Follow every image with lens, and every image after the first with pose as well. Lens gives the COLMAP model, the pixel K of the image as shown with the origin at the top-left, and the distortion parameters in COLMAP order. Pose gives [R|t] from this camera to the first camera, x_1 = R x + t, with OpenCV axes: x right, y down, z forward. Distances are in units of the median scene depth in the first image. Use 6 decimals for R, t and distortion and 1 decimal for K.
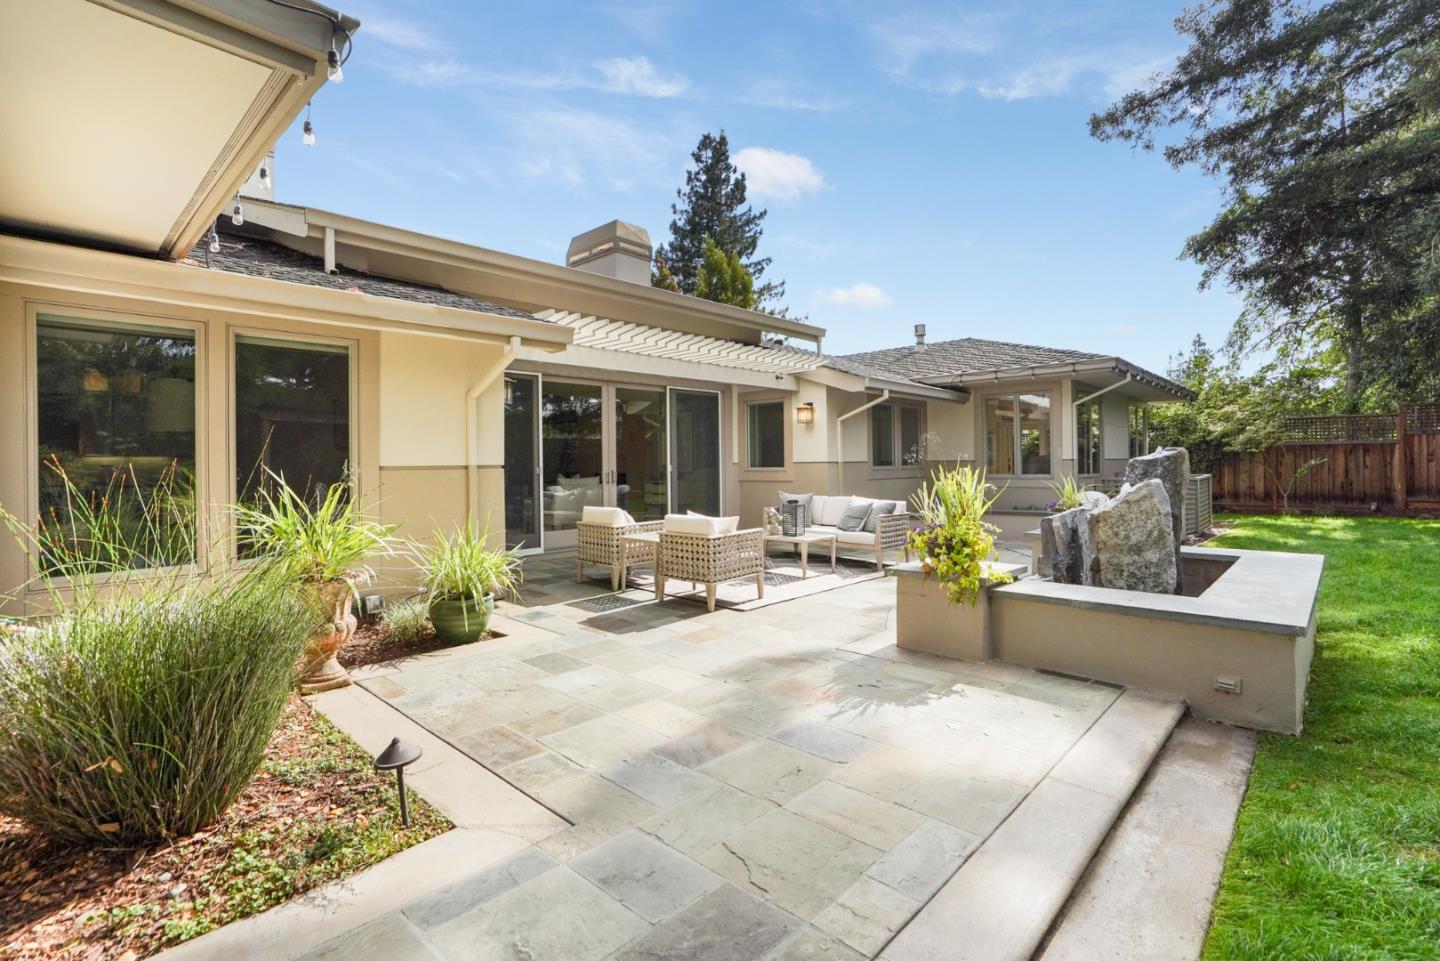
lens RADIAL K [[667.2, 0, 718.1], [0, 667.2, 462.7], [0, 0, 1]] dist [-0.054172, 0.000035]
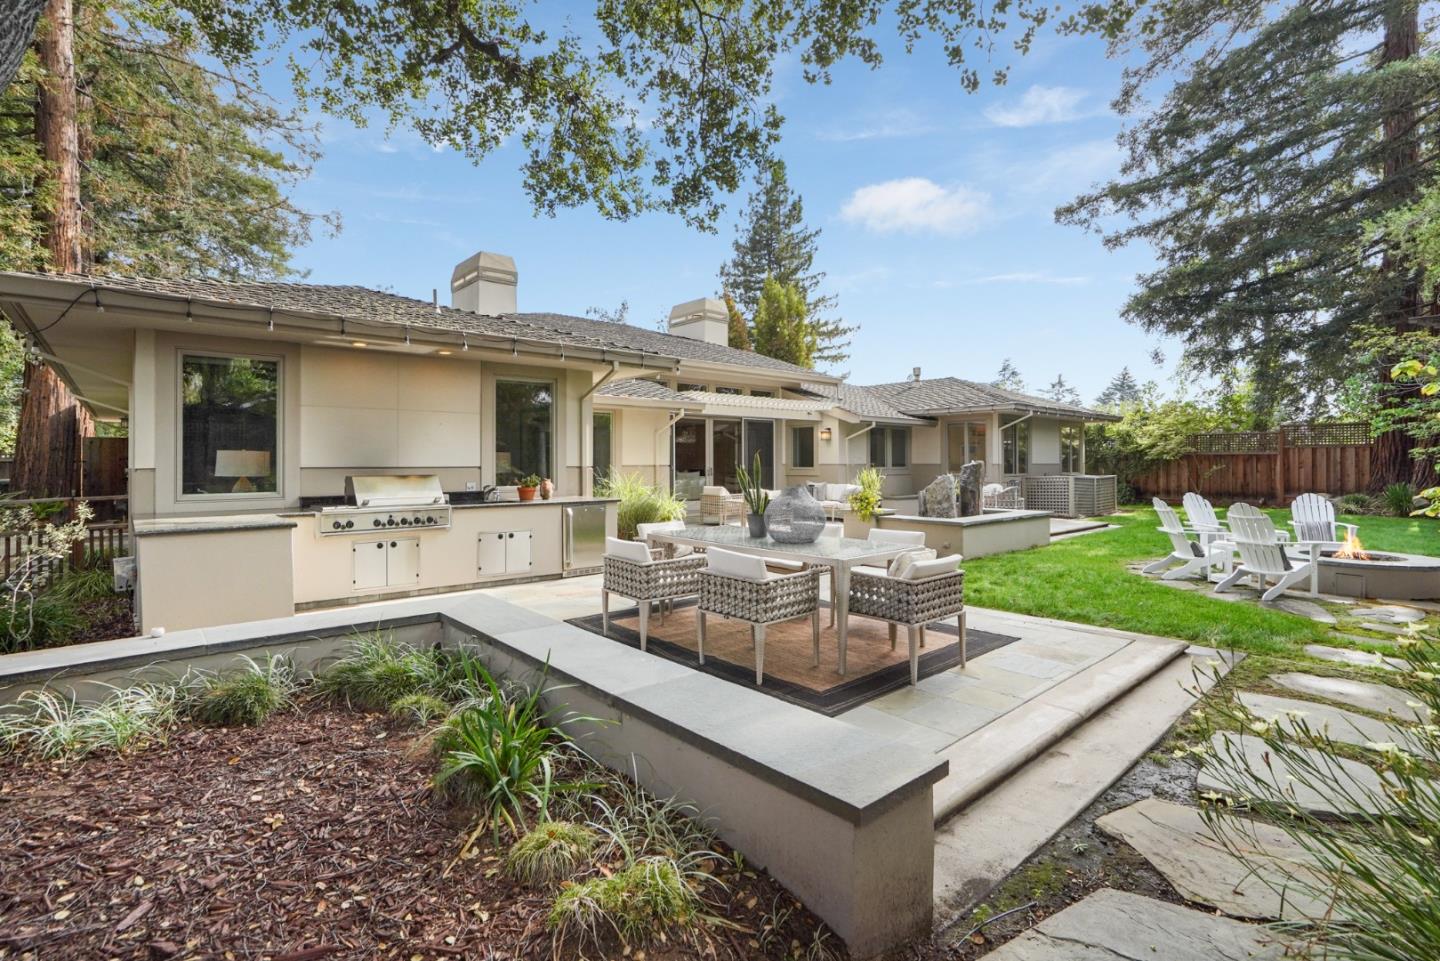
lens RADIAL K [[667.2, 0, 718.1], [0, 667.2, 462.7], [0, 0, 1]] dist [-0.054172, 0.000035]
pose [[0.996342, 0.011770, -0.084638, 0.002707], [-0.011451, 0.999925, 0.004247, -0.005735], [0.084682, -0.003262, 0.996403, -0.440897]]
